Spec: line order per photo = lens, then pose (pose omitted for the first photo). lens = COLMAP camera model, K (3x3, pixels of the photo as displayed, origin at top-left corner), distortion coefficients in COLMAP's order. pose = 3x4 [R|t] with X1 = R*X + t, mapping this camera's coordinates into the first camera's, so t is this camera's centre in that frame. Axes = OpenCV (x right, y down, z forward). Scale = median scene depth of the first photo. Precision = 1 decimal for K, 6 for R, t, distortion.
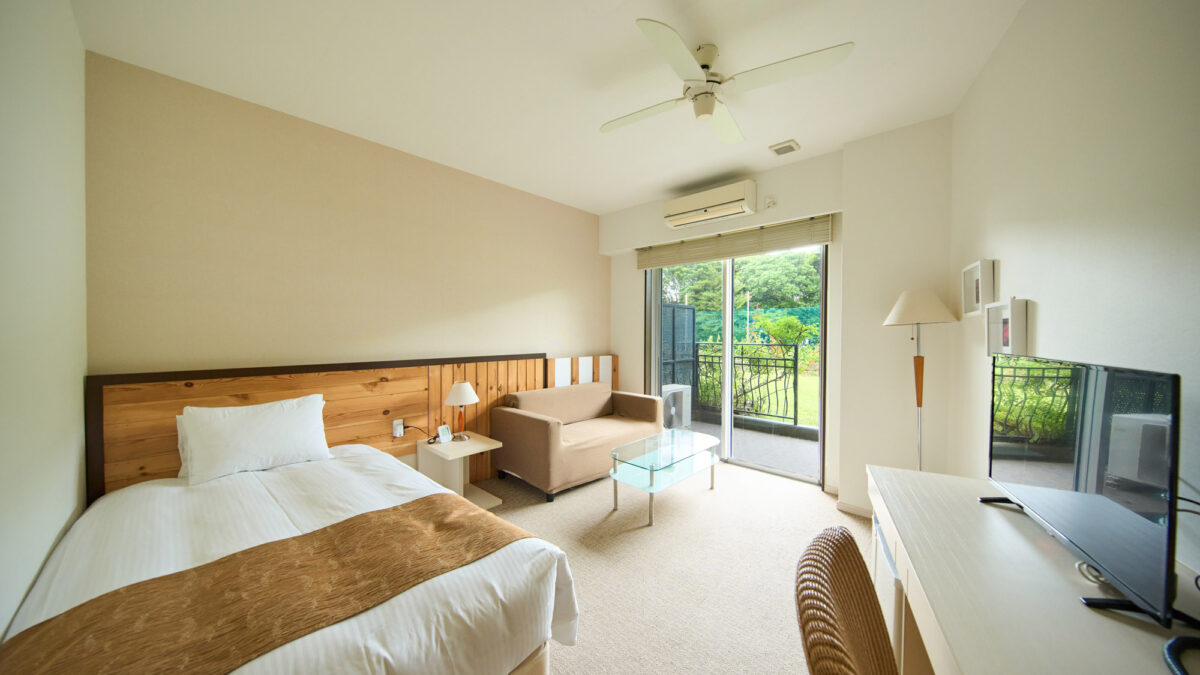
lens RADIAL K [[391.8, 0, 600.0], [0, 391.8, 337.5], [0, 0, 1]] dist [-0.000094, -0.000003]
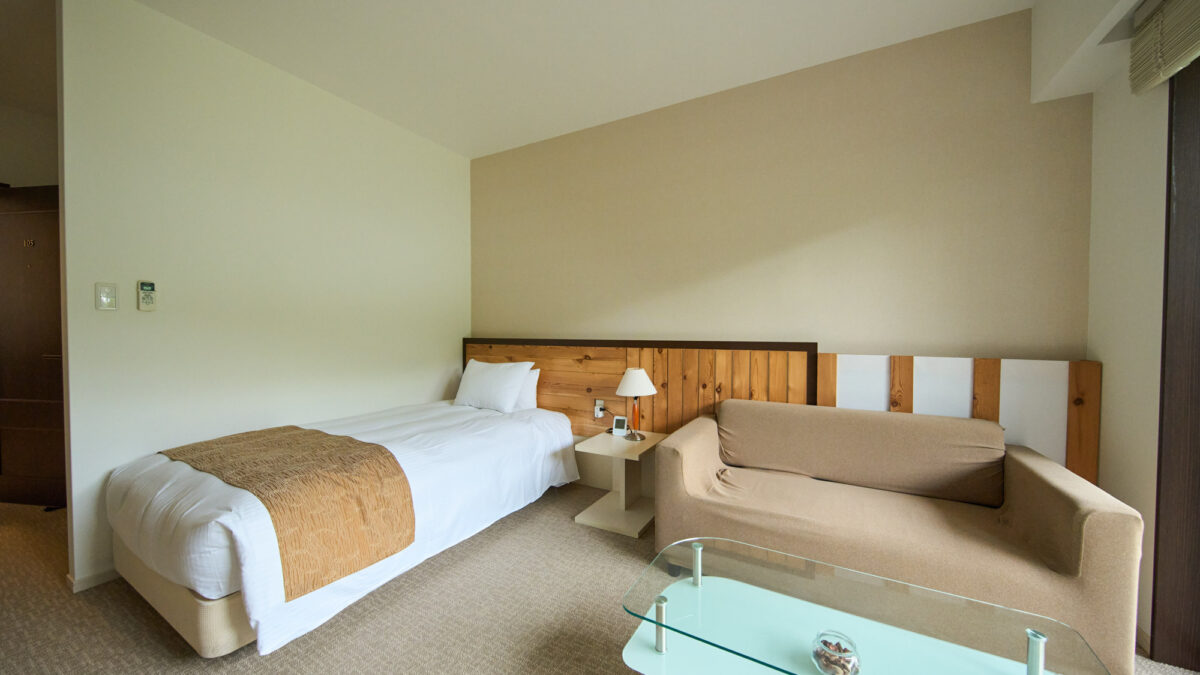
lens RADIAL K [[416.5, 0, 600.0], [0, 416.5, 337.5], [0, 0, 1]] dist [0.000051, 0.000011]
pose [[0.231001, 0.021614, -0.972713, 0.417752], [-0.011139, 0.999746, 0.019570, 0.027262], [0.972890, 0.006314, 0.231183, 0.634417]]
